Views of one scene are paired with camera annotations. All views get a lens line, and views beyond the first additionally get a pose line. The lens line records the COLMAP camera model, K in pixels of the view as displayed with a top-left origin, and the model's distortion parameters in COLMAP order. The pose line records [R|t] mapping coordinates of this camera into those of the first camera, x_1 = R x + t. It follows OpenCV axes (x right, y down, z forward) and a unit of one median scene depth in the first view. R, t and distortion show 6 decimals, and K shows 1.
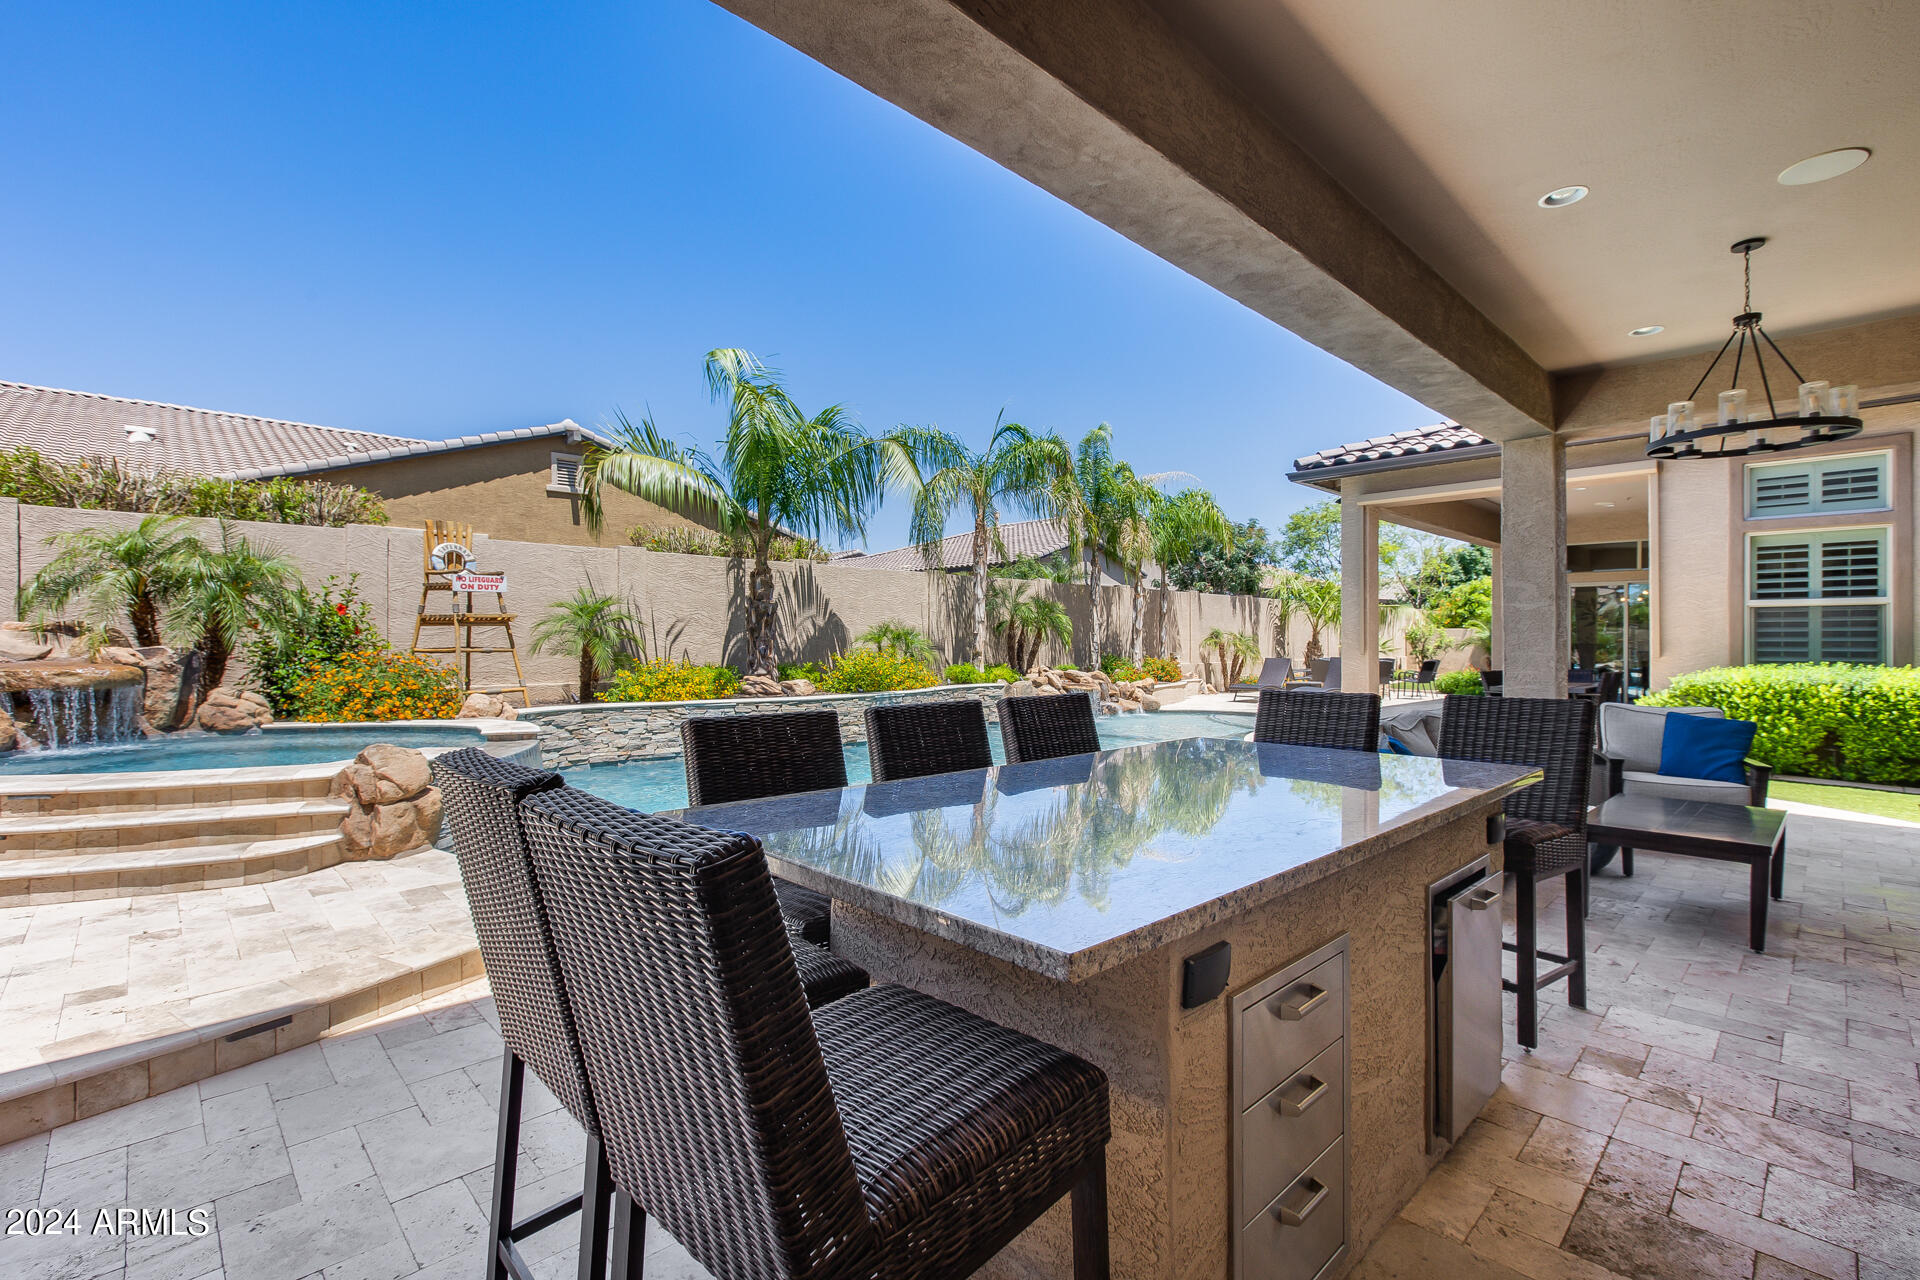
lens RADIAL K [[851.2, 0, 956.8], [0, 851.2, 643.2], [0, 0, 1]] dist [0.002393, -0.004003]
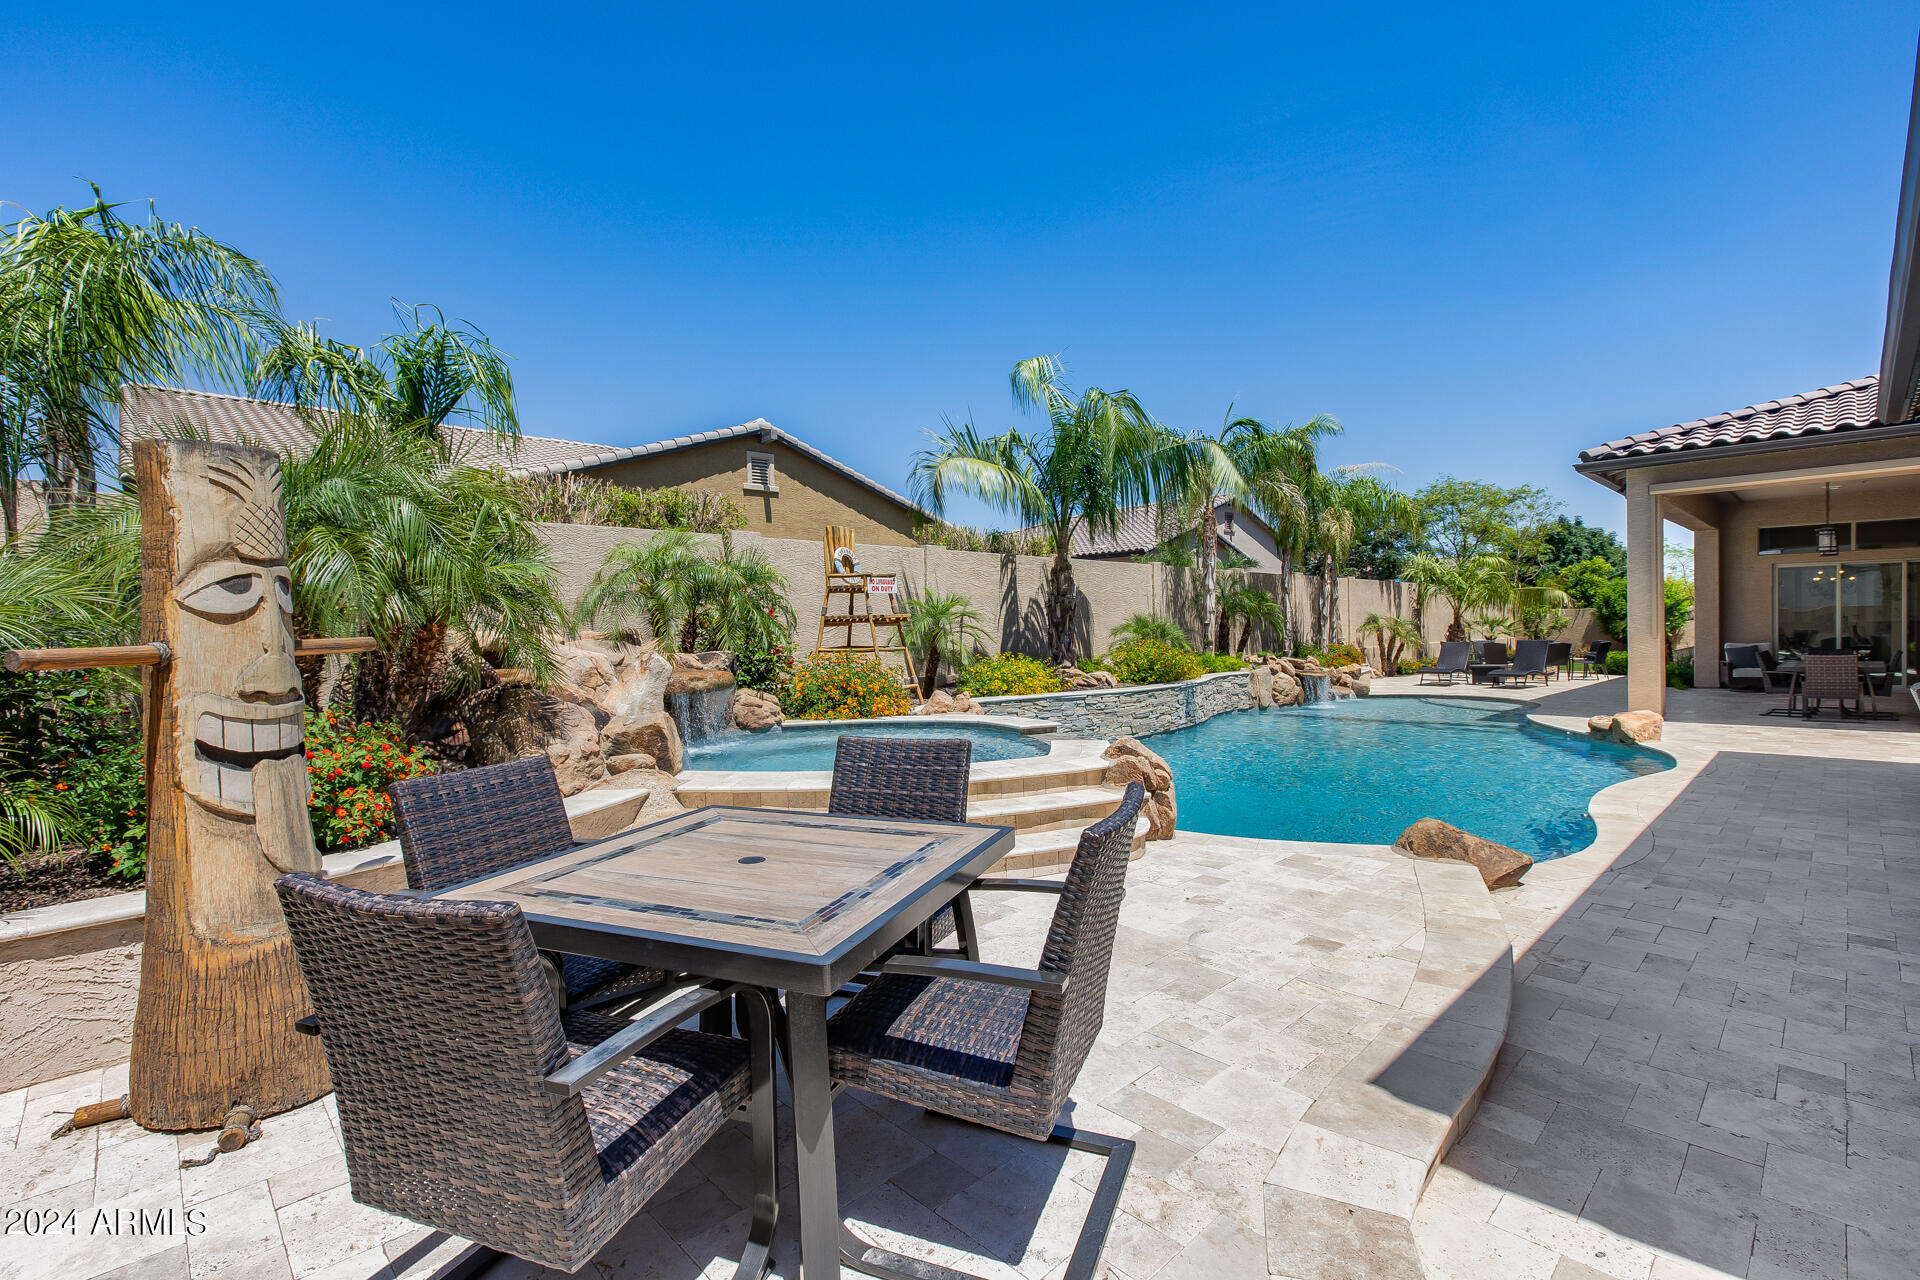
lens RADIAL K [[865.9, 0, 952.0], [0, 865.9, 641.1], [0, 0, 1]] dist [-0.001291, -0.000160]
pose [[0.999852, -0.017073, -0.002057, -0.528982], [0.017097, 0.999778, 0.012351, -0.015141], [0.001846, -0.012384, 0.999922, -0.080216]]
